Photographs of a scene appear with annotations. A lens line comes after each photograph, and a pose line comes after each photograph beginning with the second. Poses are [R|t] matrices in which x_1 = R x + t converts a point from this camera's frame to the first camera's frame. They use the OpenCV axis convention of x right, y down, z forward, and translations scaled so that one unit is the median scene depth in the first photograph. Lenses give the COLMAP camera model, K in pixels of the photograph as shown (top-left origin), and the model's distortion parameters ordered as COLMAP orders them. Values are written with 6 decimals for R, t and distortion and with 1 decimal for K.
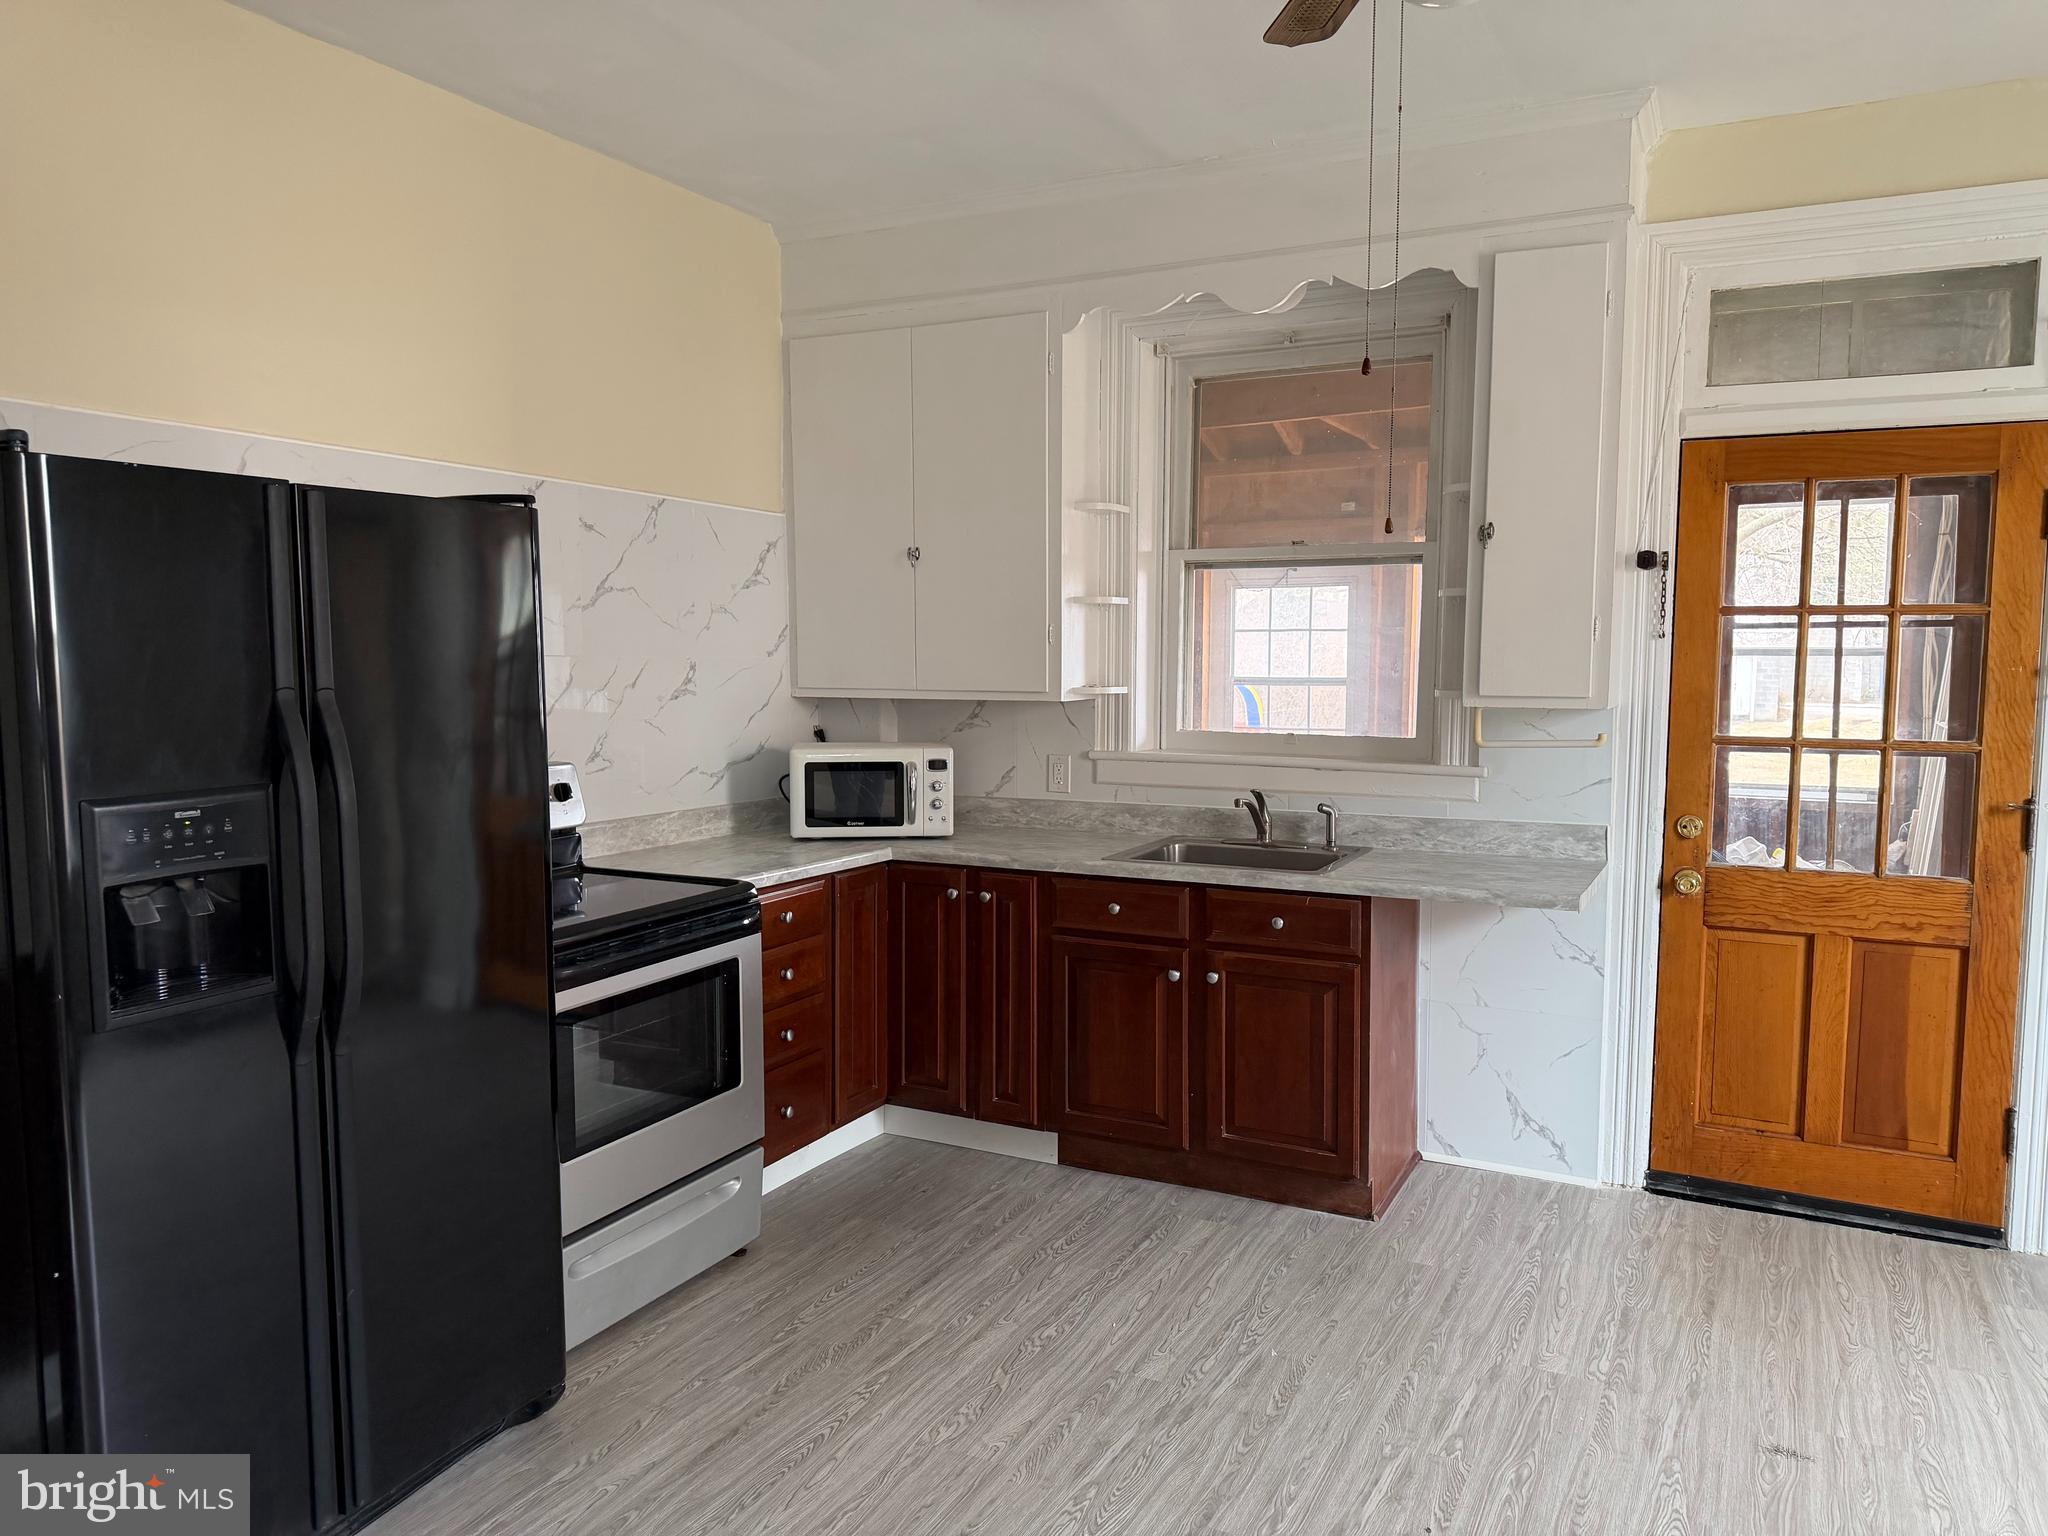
lens RADIAL K [[1450.2, 0, 1028.8], [0, 1450.2, 771.3], [0, 0, 1]] dist [0.022839, -0.020524]
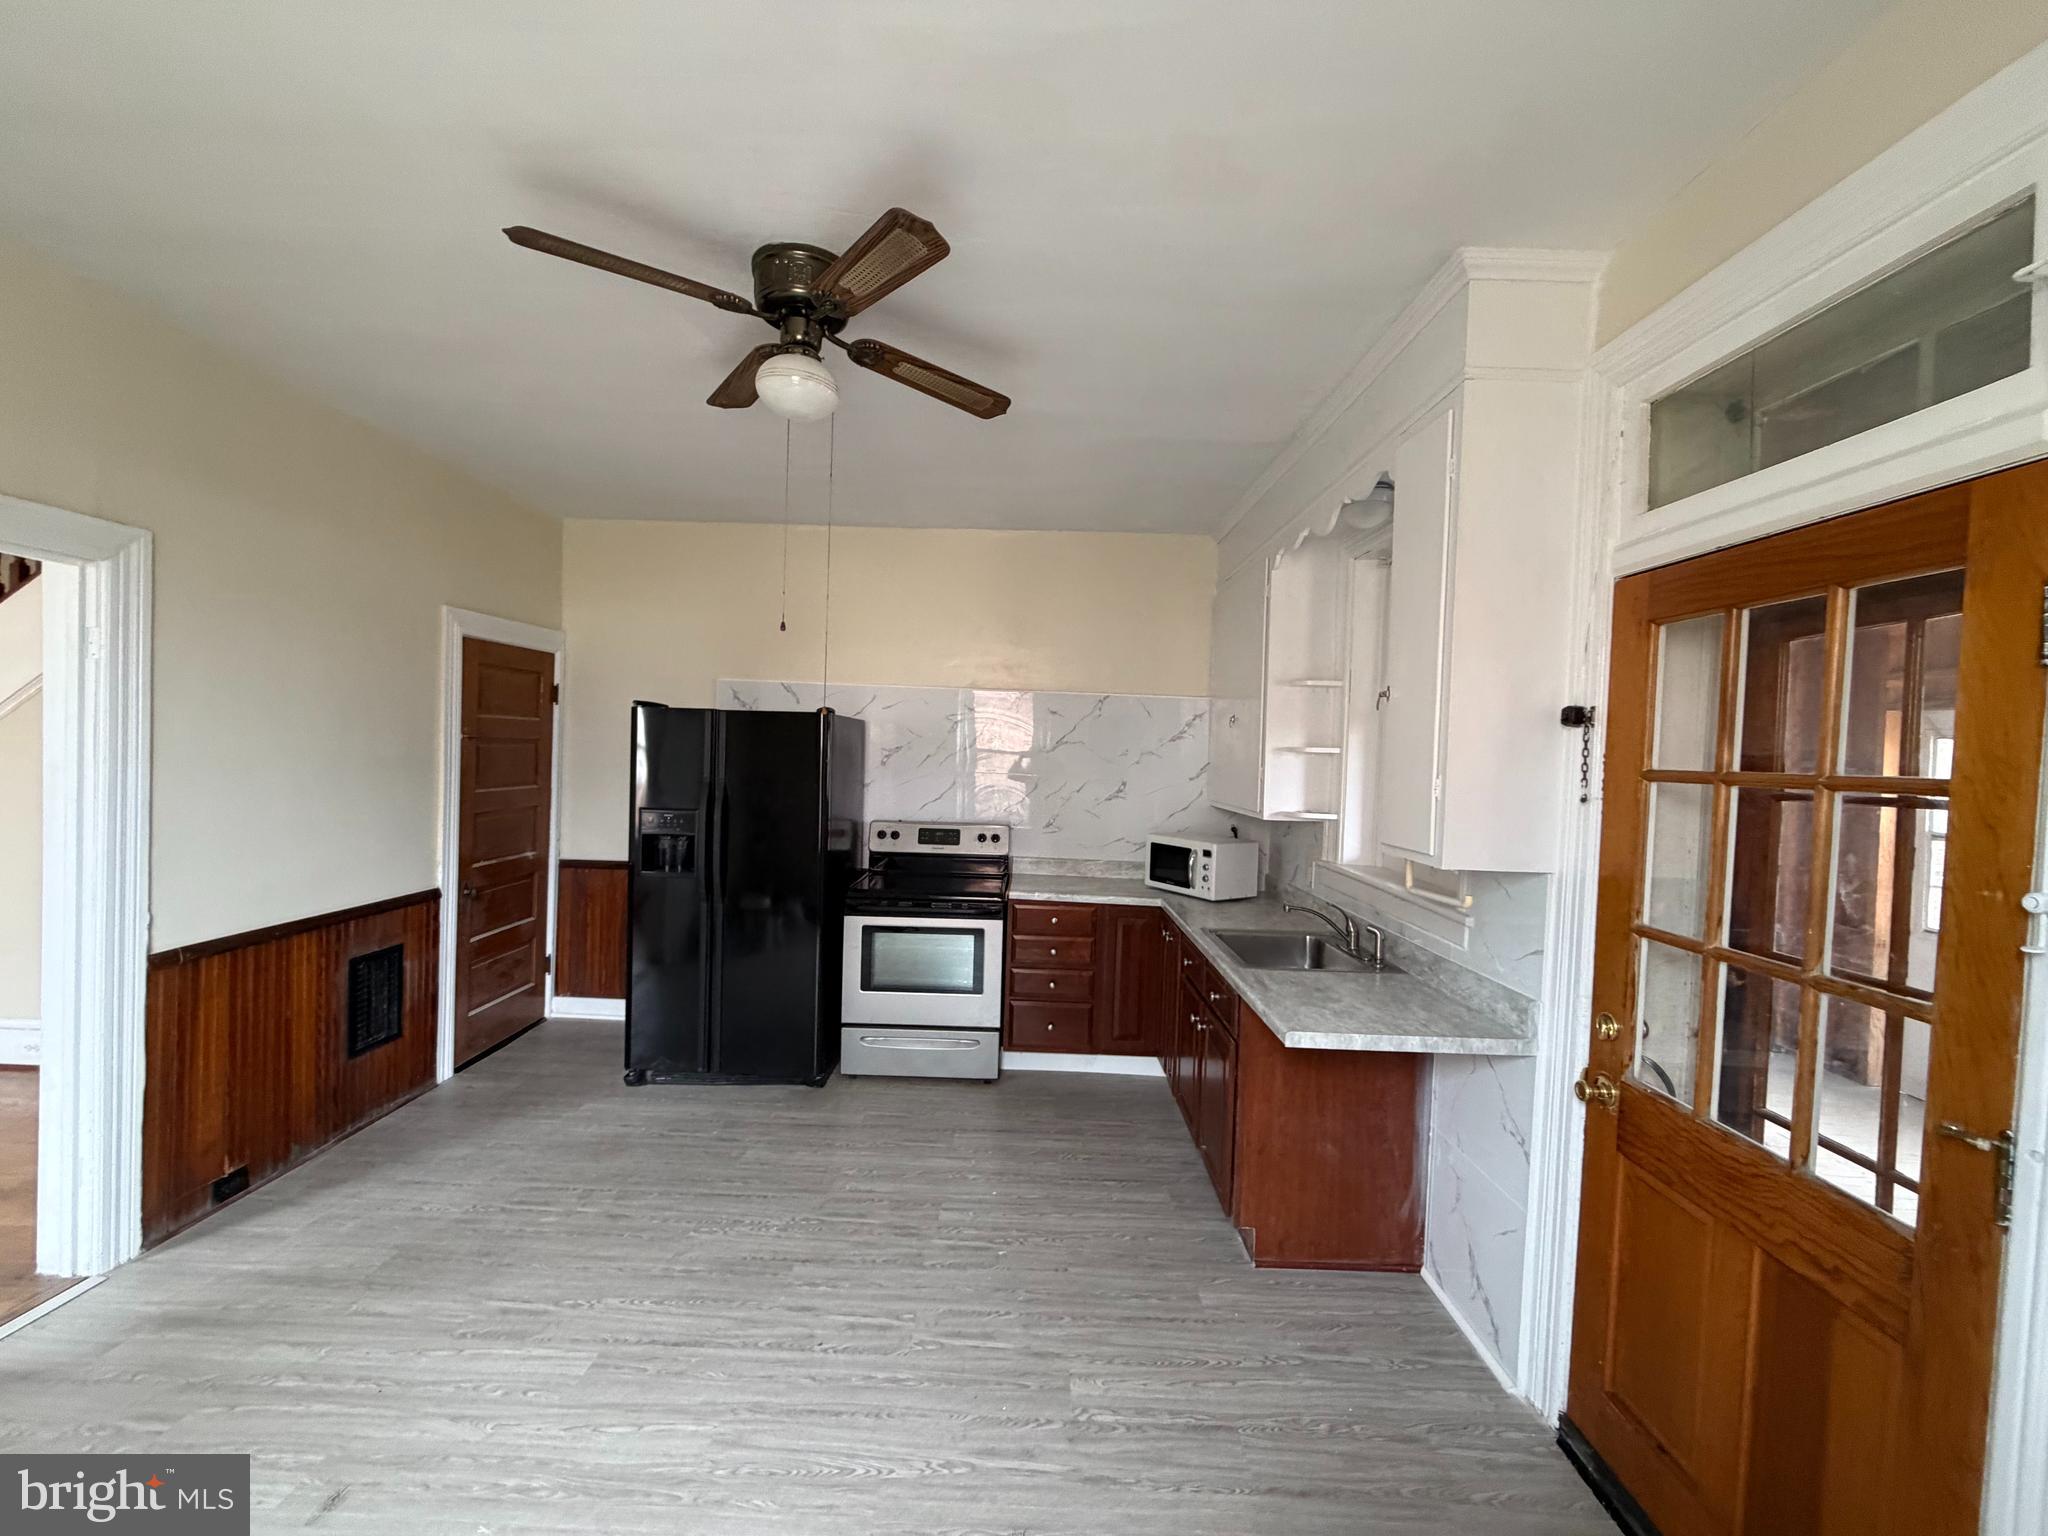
lens RADIAL K [[818.3, 0, 1022.9], [0, 818.3, 771.0], [0, 0, 1]] dist [-0.001014, 0.000435]
pose [[0.446378, 0.034951, -0.894162, 0.732544], [-0.109164, 0.993901, -0.015647, -0.066100], [0.888161, 0.104595, 0.447471, 0.474333]]
